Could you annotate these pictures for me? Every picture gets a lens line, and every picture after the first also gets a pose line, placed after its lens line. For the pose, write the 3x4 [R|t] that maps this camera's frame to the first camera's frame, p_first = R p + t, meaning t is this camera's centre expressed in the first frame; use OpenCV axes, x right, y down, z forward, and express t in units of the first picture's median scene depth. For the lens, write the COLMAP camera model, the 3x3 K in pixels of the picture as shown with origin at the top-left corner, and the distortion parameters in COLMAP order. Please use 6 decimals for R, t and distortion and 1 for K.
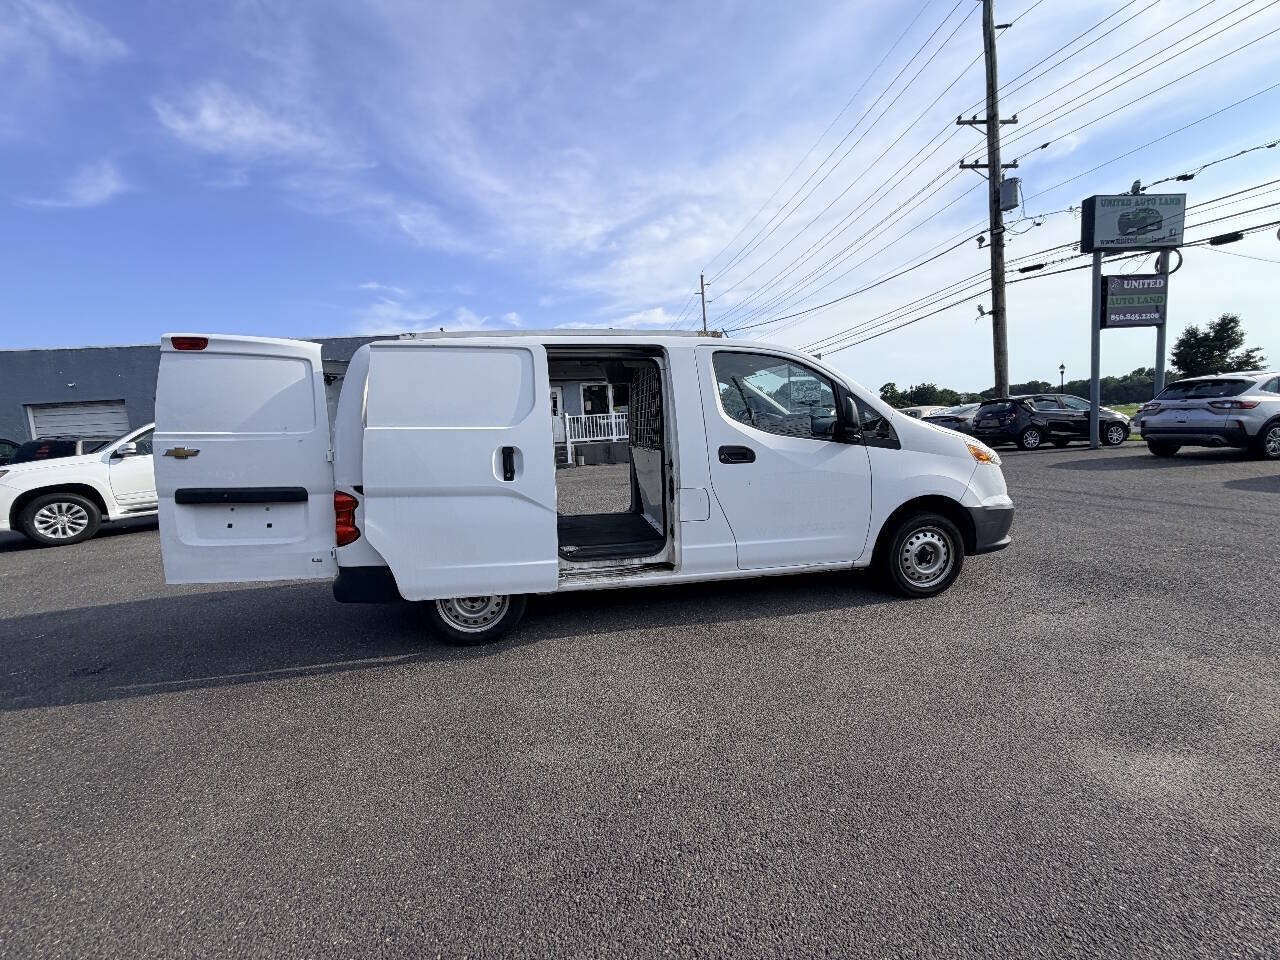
lens RADIAL K [[509.2, 0, 635.2], [0, 509.2, 477.0], [0, 0, 1]] dist [-0.000173, 0.000040]
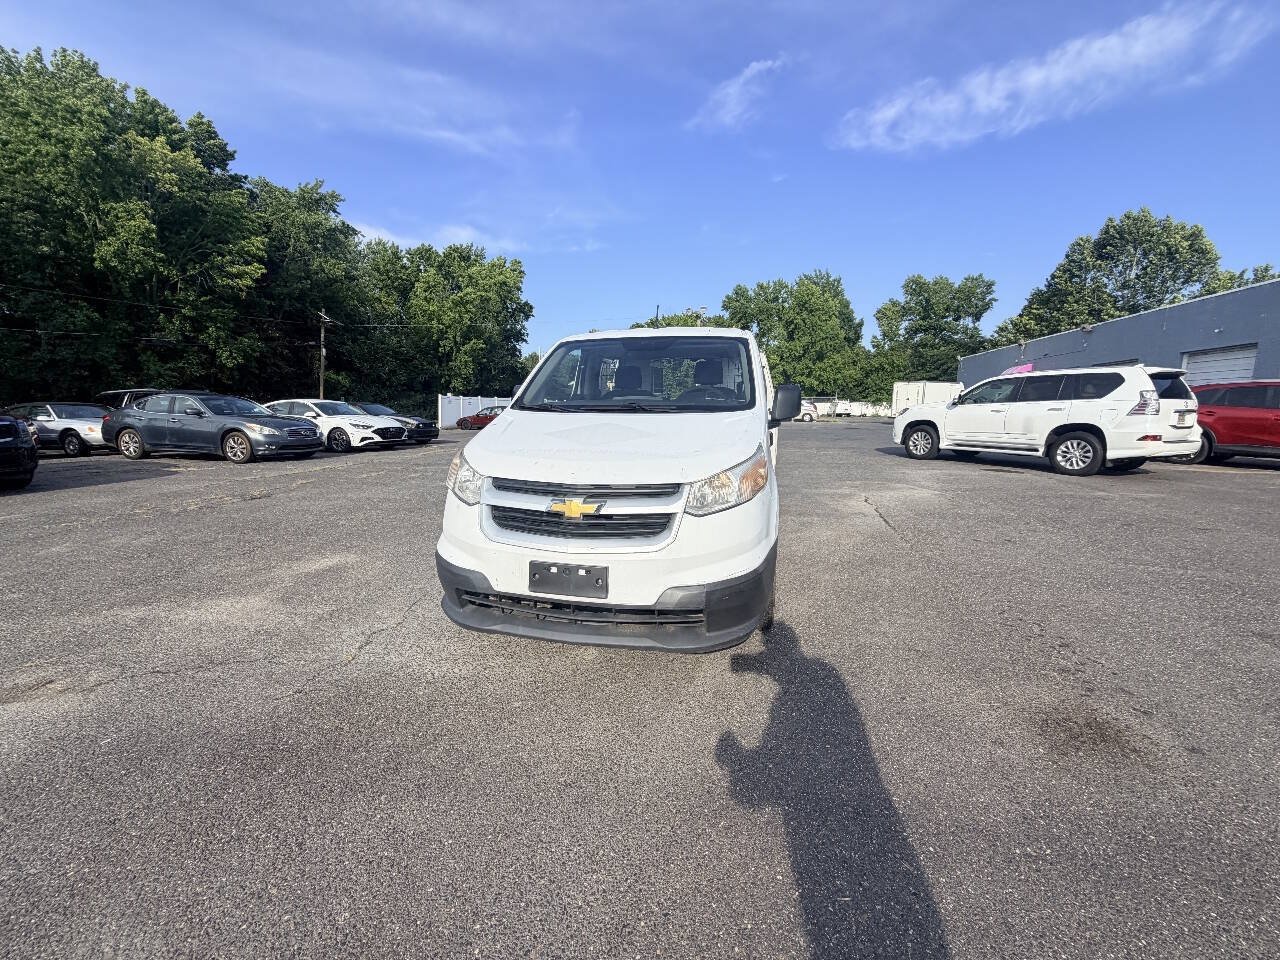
lens RADIAL K [[508.3, 0, 637.2], [0, 508.3, 482.6], [0, 0, 1]] dist [0.000048, -0.000007]
pose [[-0.354336, 0.198728, -0.913758, 1.292077], [-0.074363, 0.968075, 0.239377, -0.218034], [0.932157, 0.152770, -0.328245, 1.508071]]
